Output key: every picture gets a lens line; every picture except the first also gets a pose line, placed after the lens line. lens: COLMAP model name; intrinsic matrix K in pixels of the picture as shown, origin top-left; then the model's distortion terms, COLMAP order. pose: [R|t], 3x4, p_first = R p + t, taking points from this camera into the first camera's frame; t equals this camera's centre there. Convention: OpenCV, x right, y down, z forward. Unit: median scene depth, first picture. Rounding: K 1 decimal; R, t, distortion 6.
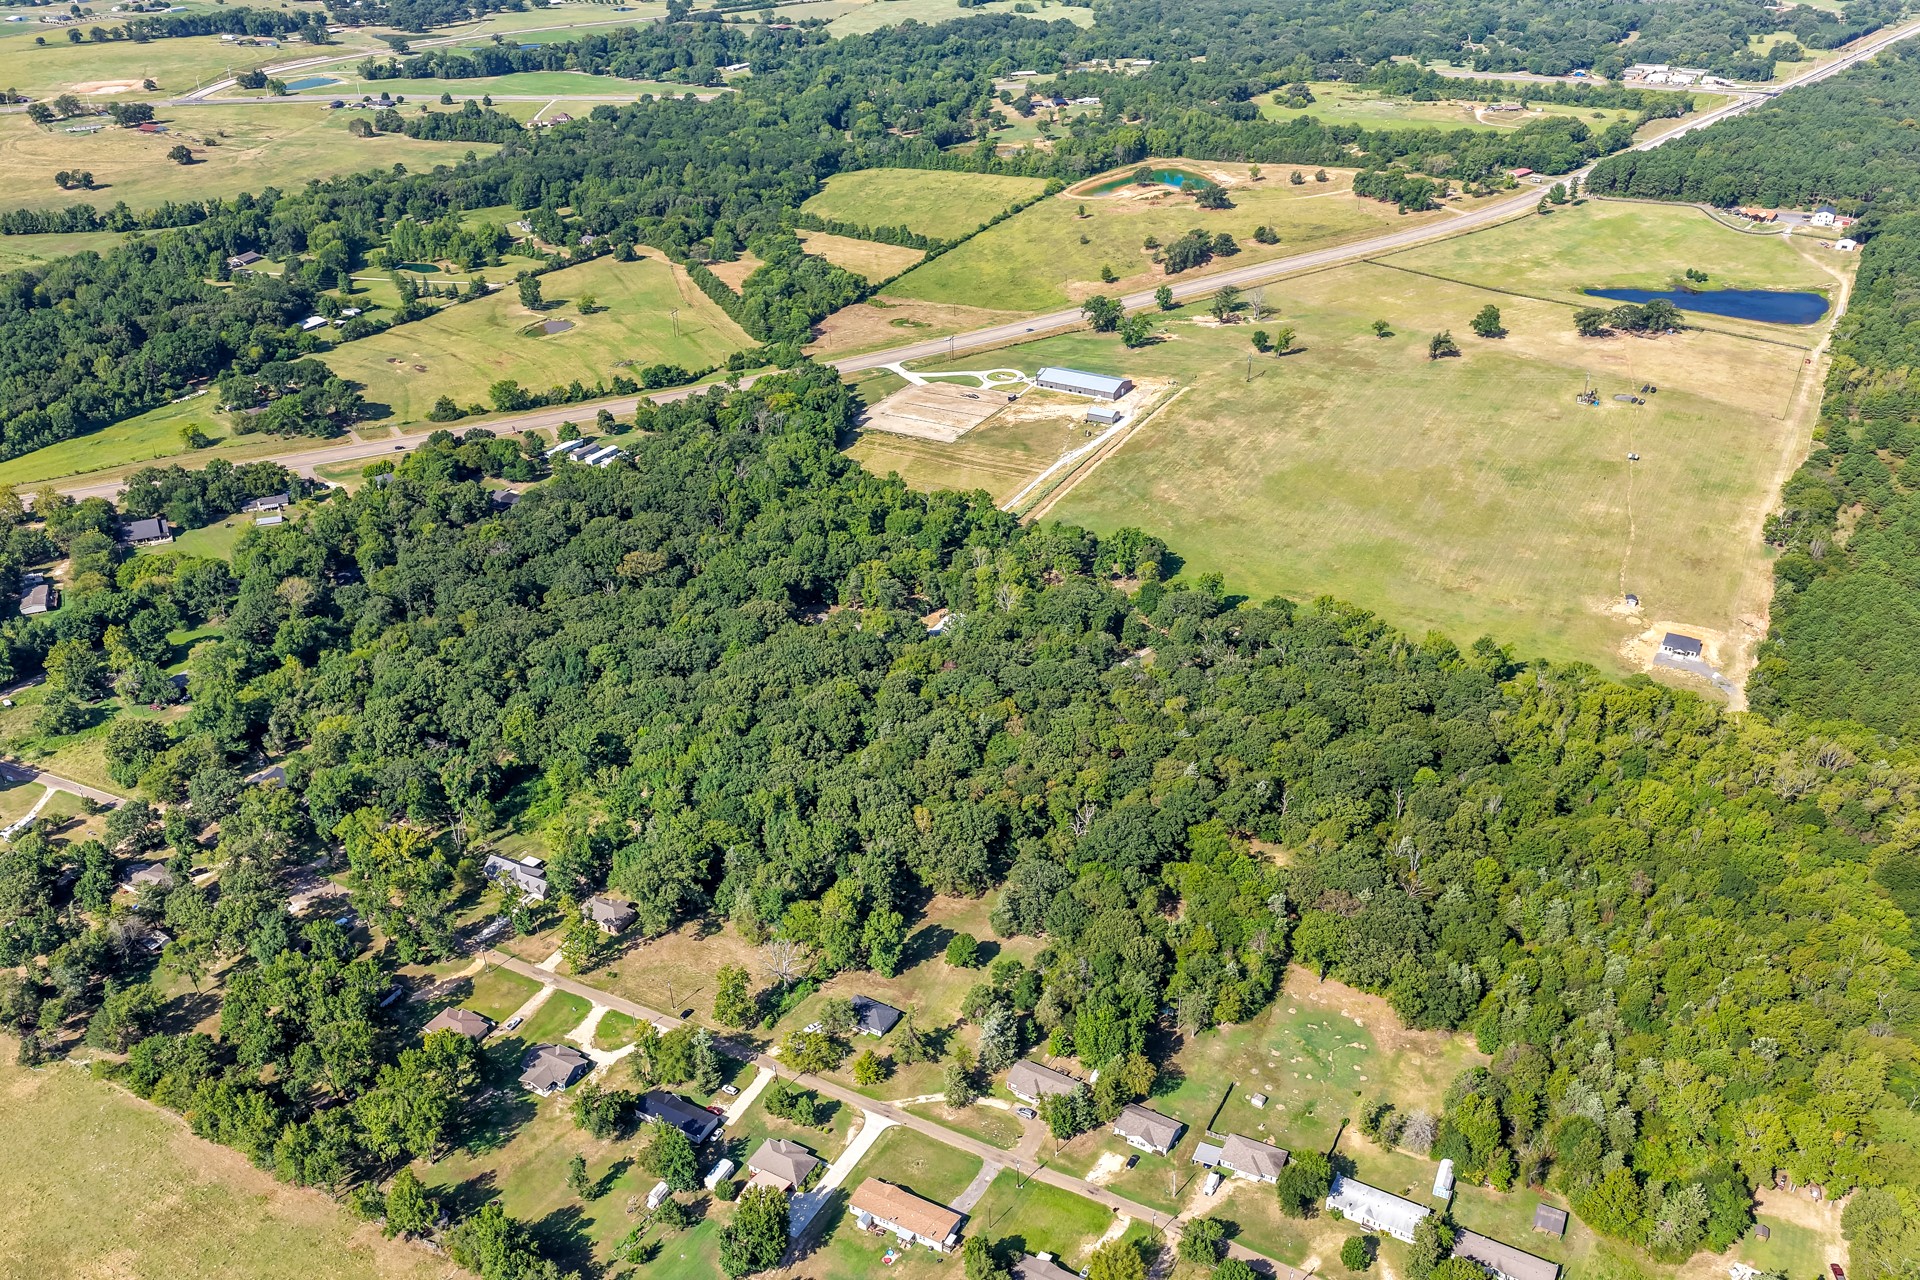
lens RADIAL K [[1628.0, 0, 964.7], [0, 1628.0, 649.7], [0, 0, 1]] dist [-0.005981, 0.004736]
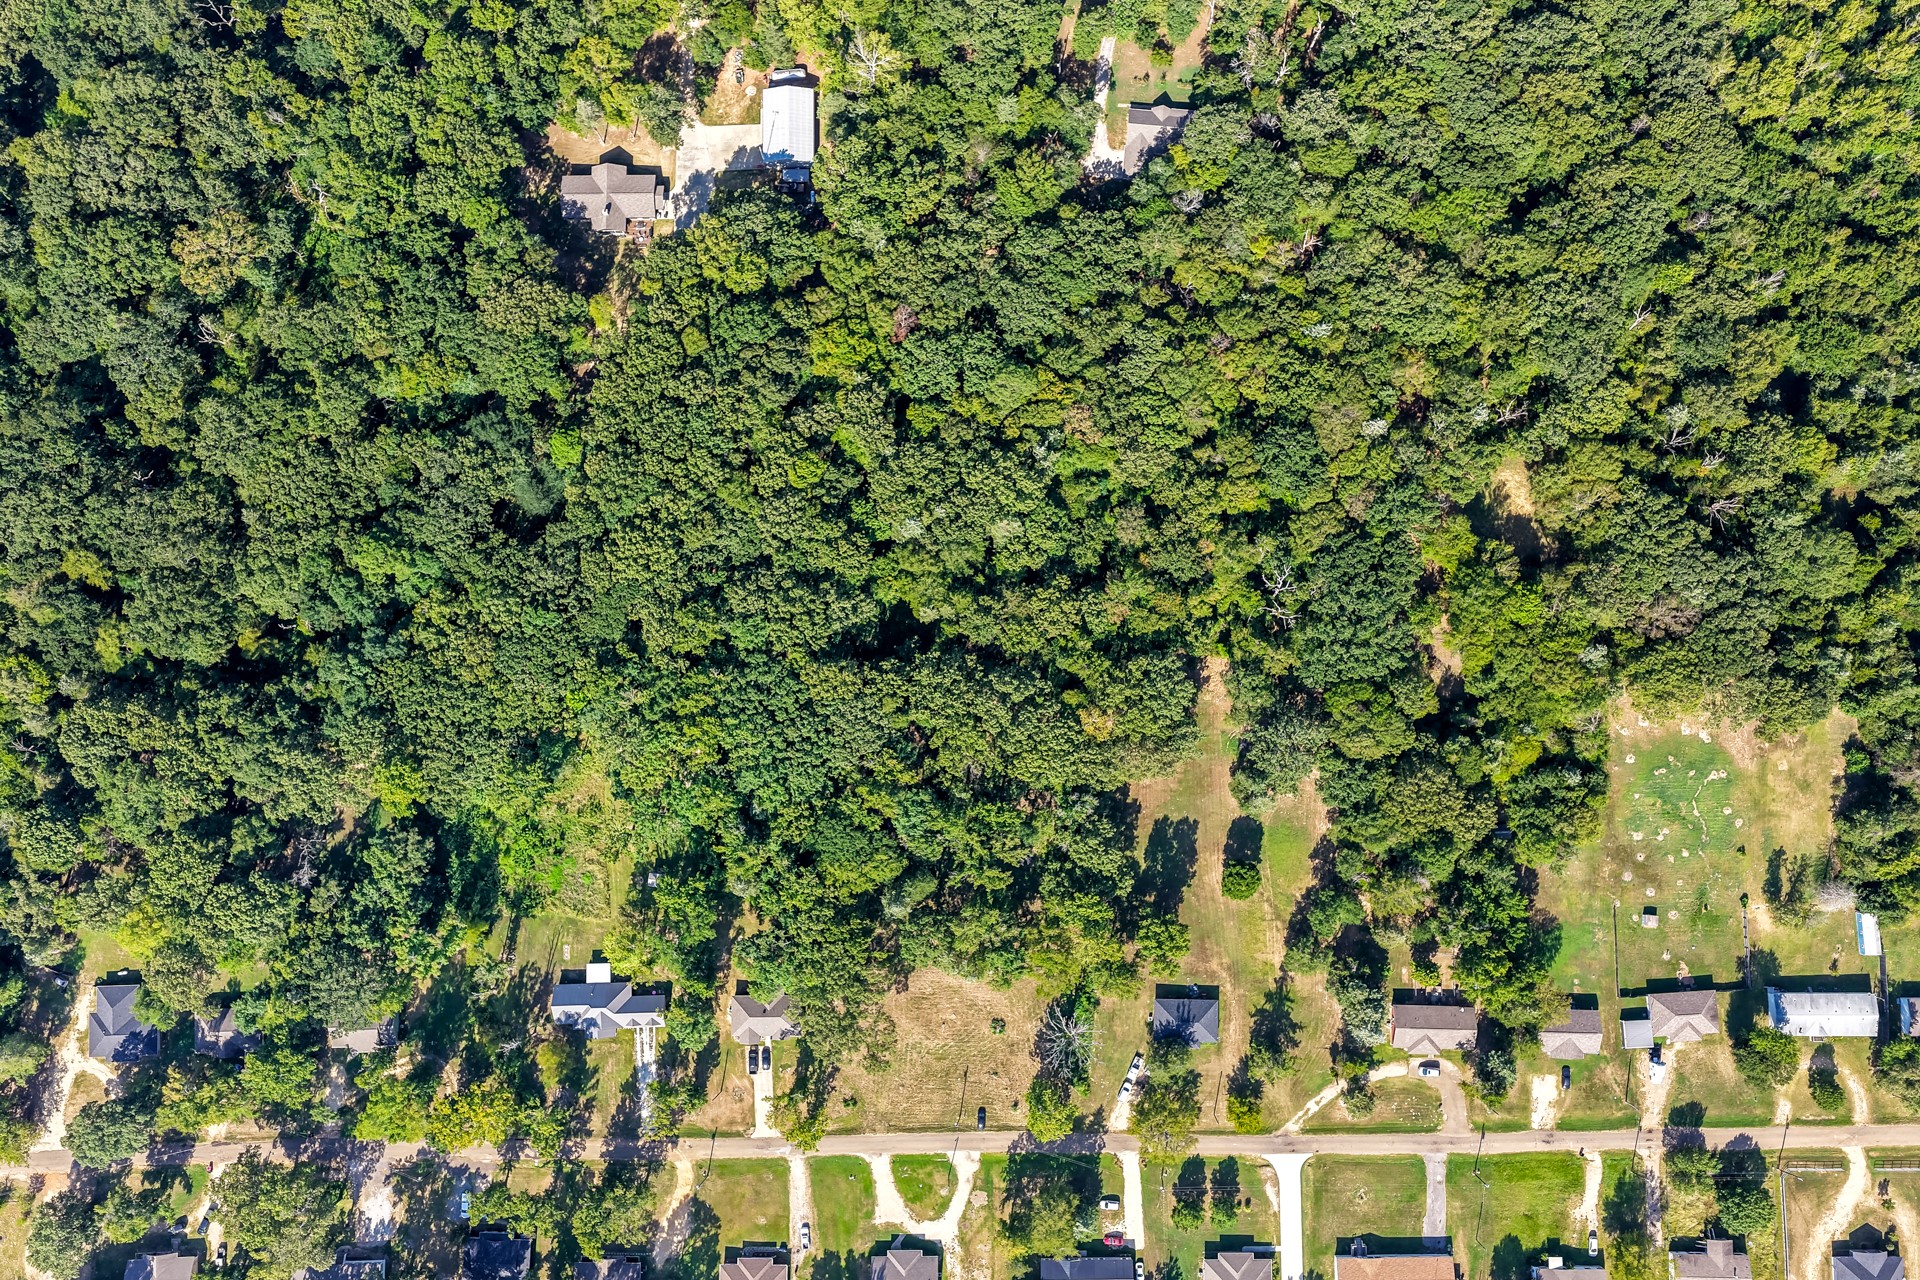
lens RADIAL K [[1628.0, 0, 964.7], [0, 1628.0, 649.7], [0, 0, 1]] dist [-0.005981, 0.004736]
pose [[0.872509, -0.487367, 0.034670, -0.094870], [0.239439, 0.488351, 0.839156, -0.584869], [-0.425908, -0.723869, 0.542785, 0.753024]]
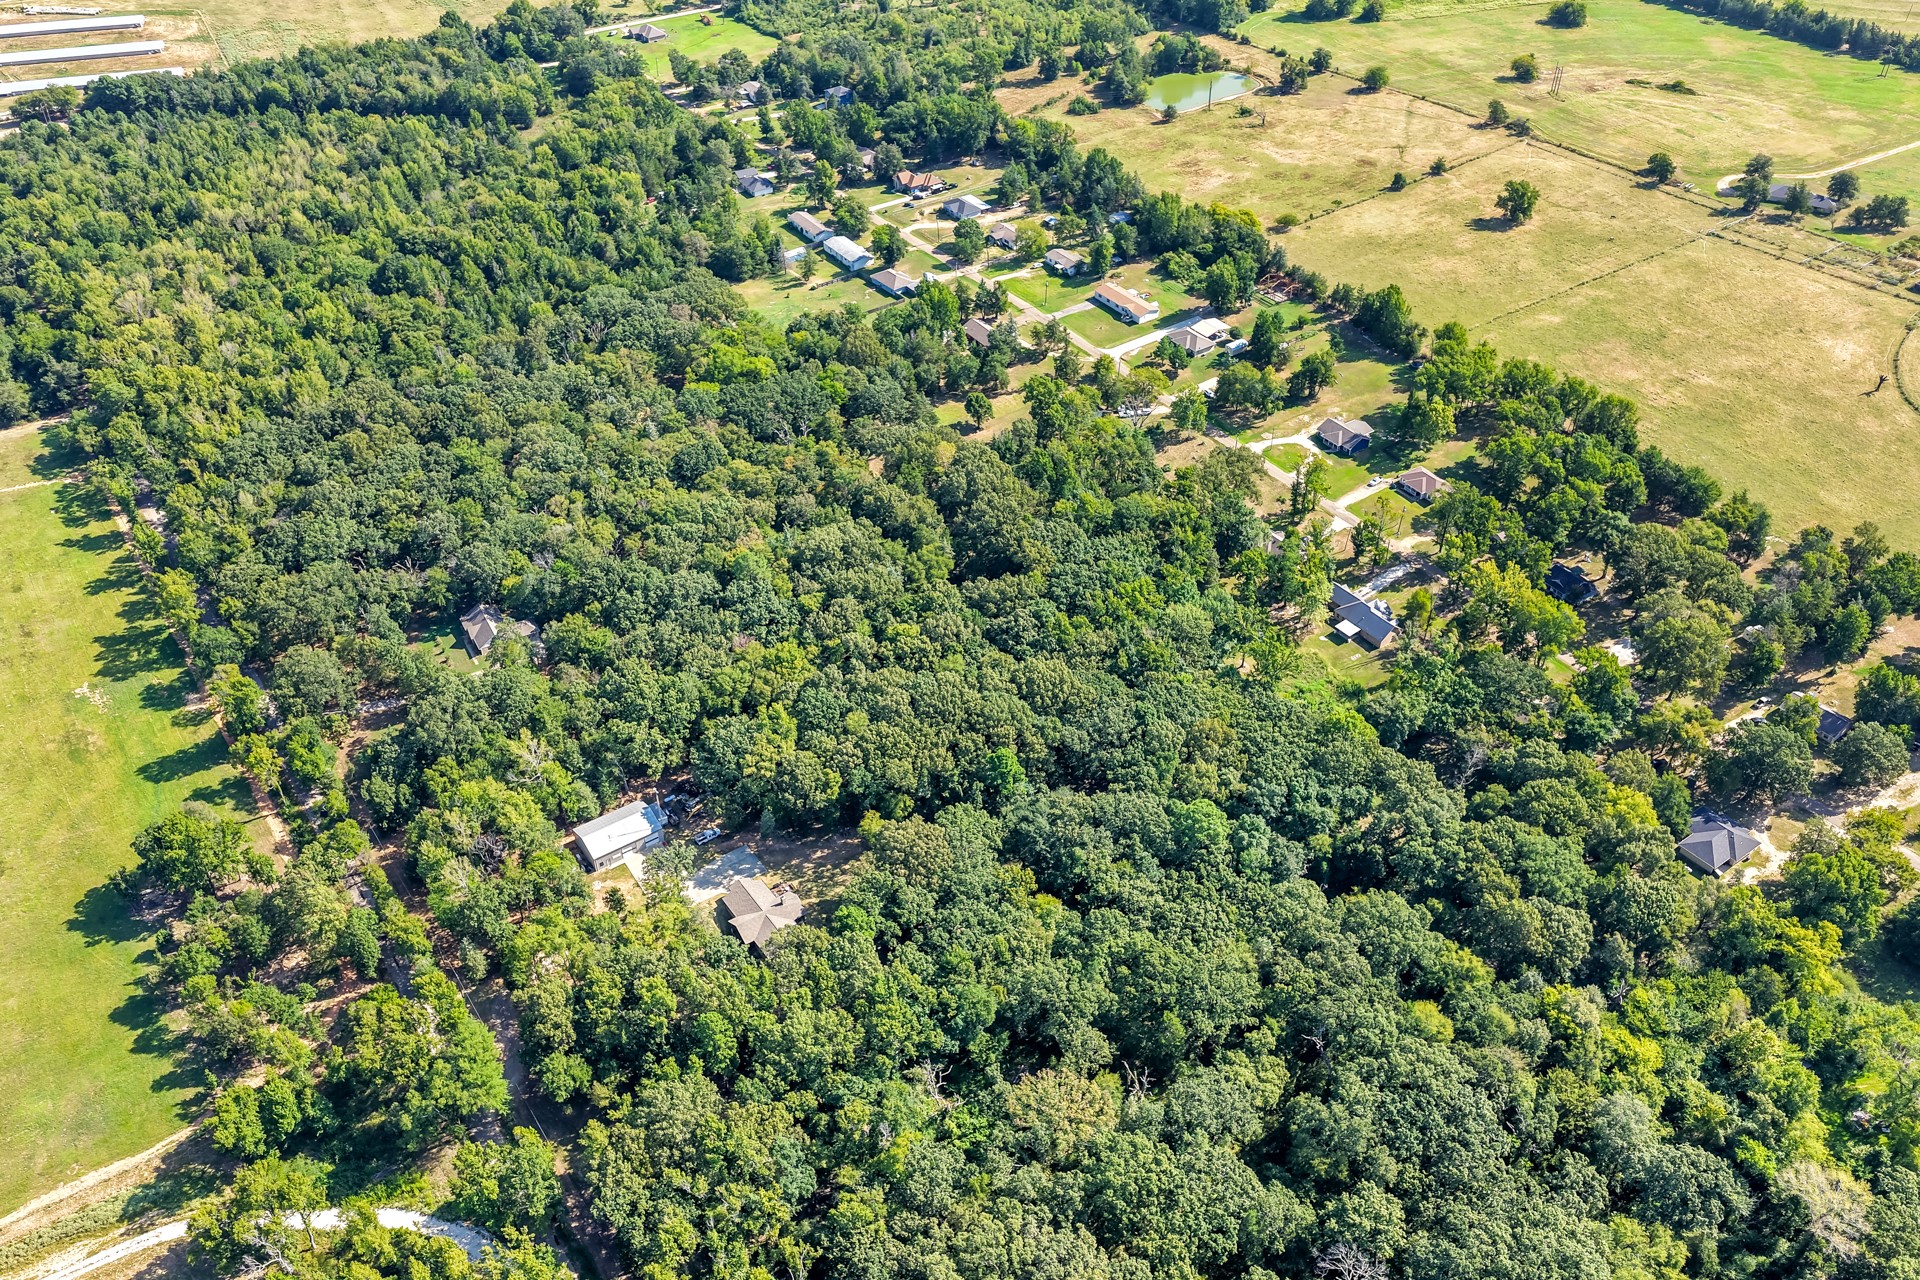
lens RADIAL K [[1628.0, 0, 964.7], [0, 1628.0, 649.7], [0, 0, 1]] dist [-0.005981, 0.004736]
pose [[-0.894730, -0.269377, 0.356221, -0.460154], [0.232850, 0.399258, 0.886777, -0.784207], [-0.381102, 0.876373, -0.294504, 1.560223]]
